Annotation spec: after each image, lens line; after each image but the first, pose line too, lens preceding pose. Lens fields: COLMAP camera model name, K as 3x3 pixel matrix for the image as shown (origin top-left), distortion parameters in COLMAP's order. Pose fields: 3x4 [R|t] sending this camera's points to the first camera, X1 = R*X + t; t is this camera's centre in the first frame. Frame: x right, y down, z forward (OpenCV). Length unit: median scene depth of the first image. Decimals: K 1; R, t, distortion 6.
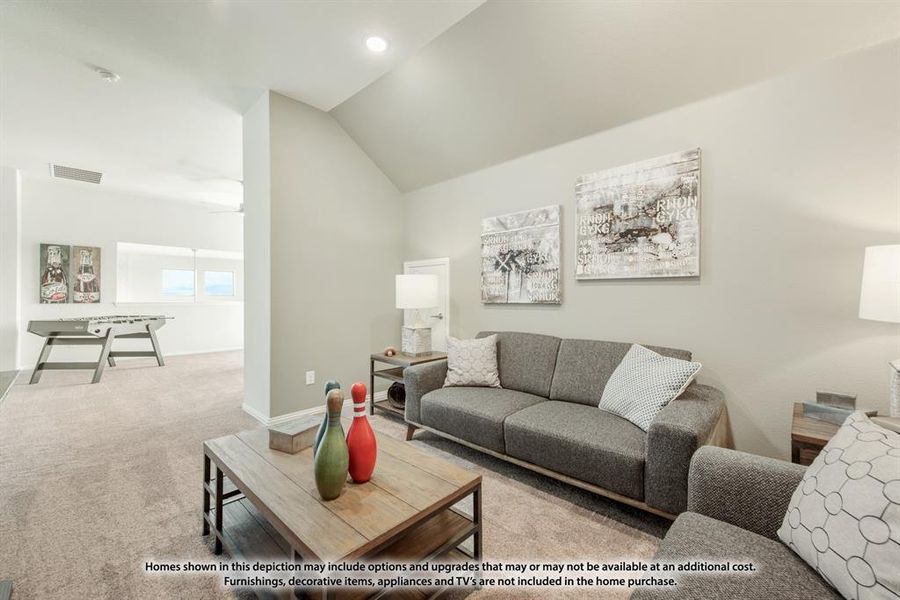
lens RADIAL K [[360.0, 0, 451.8], [0, 360.0, 294.2], [0, 0, 1]] dist [0.005367, -0.000148]
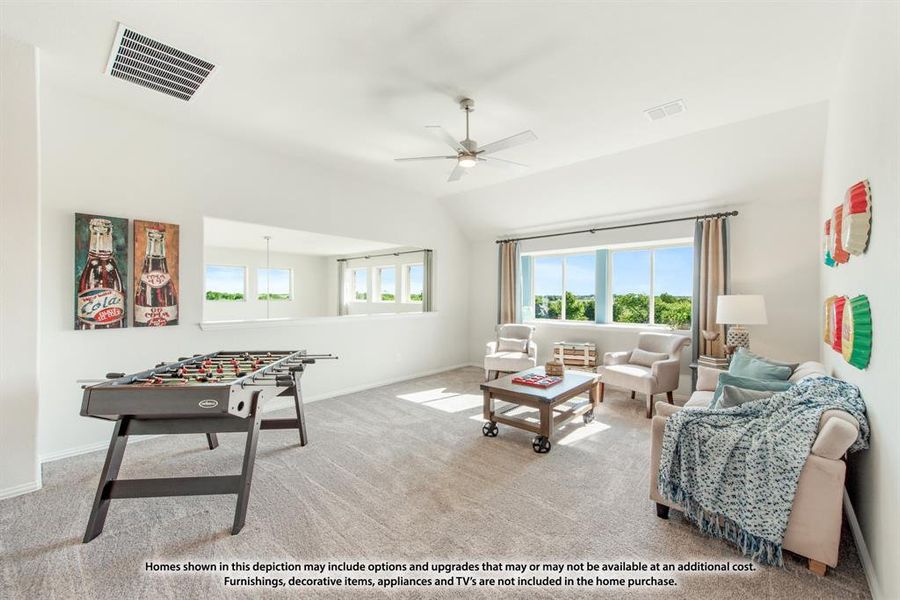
lens RADIAL K [[360.0, 0, 451.8], [0, 360.0, 294.2], [0, 0, 1]] dist [0.005367, -0.000148]
pose [[0.999433, -0.001788, 0.033618, -0.600196], [0.001799, 0.999998, -0.000295, -0.023079], [-0.033617, 0.000355, 0.999435, 0.454357]]
